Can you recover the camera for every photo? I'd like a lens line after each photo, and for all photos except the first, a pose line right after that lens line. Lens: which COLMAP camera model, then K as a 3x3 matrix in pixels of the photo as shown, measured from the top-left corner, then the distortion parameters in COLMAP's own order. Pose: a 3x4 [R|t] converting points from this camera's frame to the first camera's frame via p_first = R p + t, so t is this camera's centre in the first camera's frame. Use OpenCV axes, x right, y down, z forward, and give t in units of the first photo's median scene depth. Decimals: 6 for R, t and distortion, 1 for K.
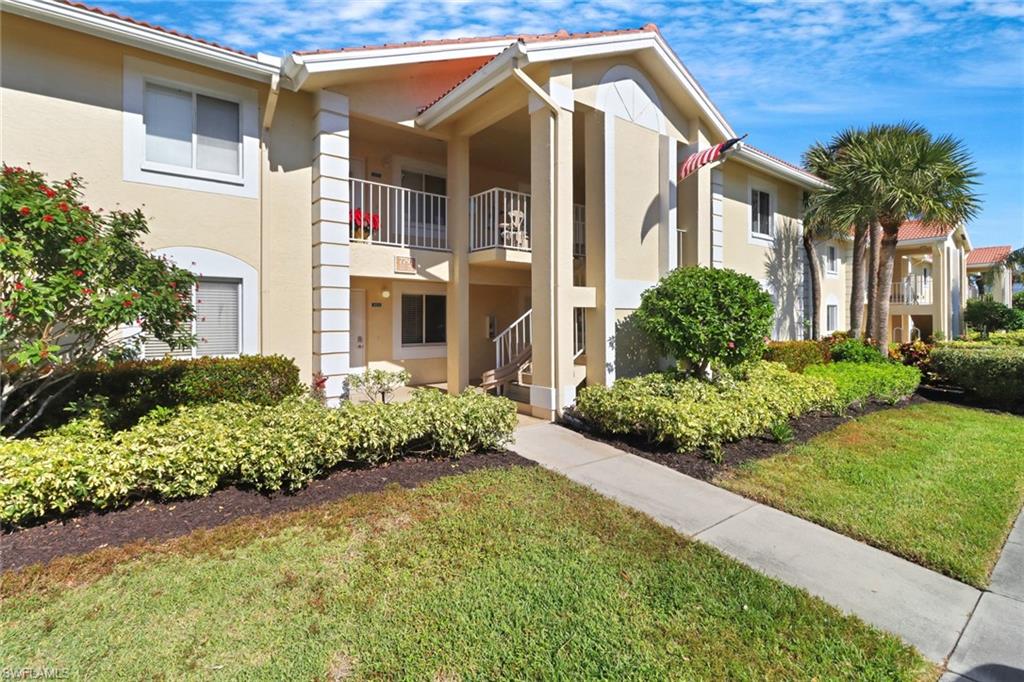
lens RADIAL K [[481.3, 0, 510.6], [0, 481.3, 335.3], [0, 0, 1]] dist [0.003300, 0.000132]
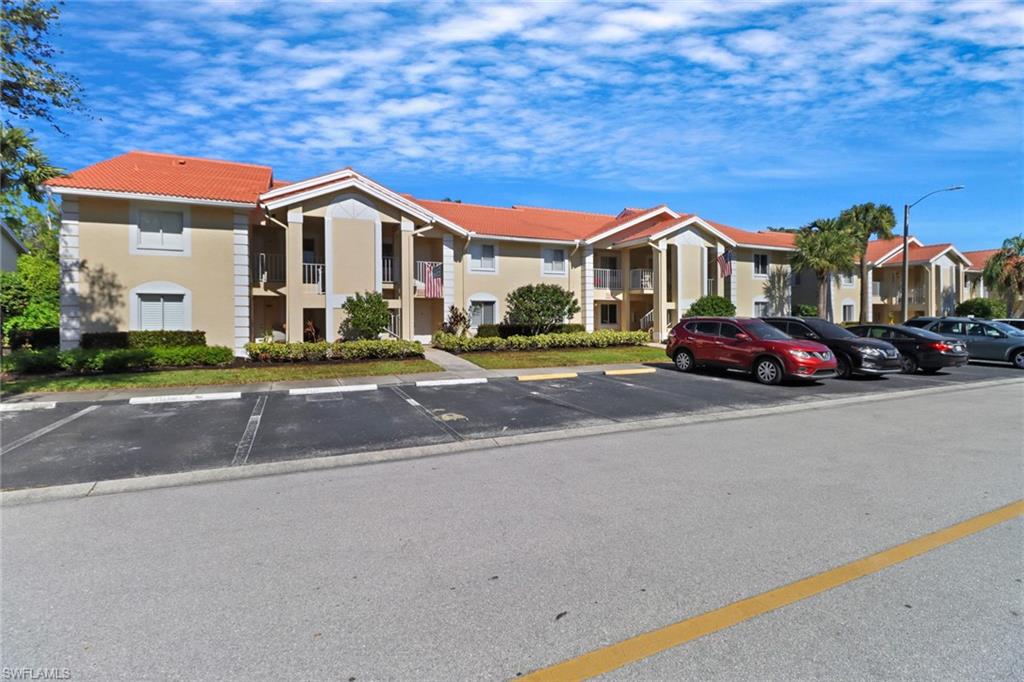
lens RADIAL K [[482.7, 0, 508.3], [0, 482.7, 331.0], [0, 0, 1]] dist [-0.002785, -0.000291]
pose [[0.971198, 0.001136, -0.238272, -0.117562], [-0.003336, 0.999955, -0.008829, 0.109283], [0.238251, 0.009370, 0.971158, -2.164363]]
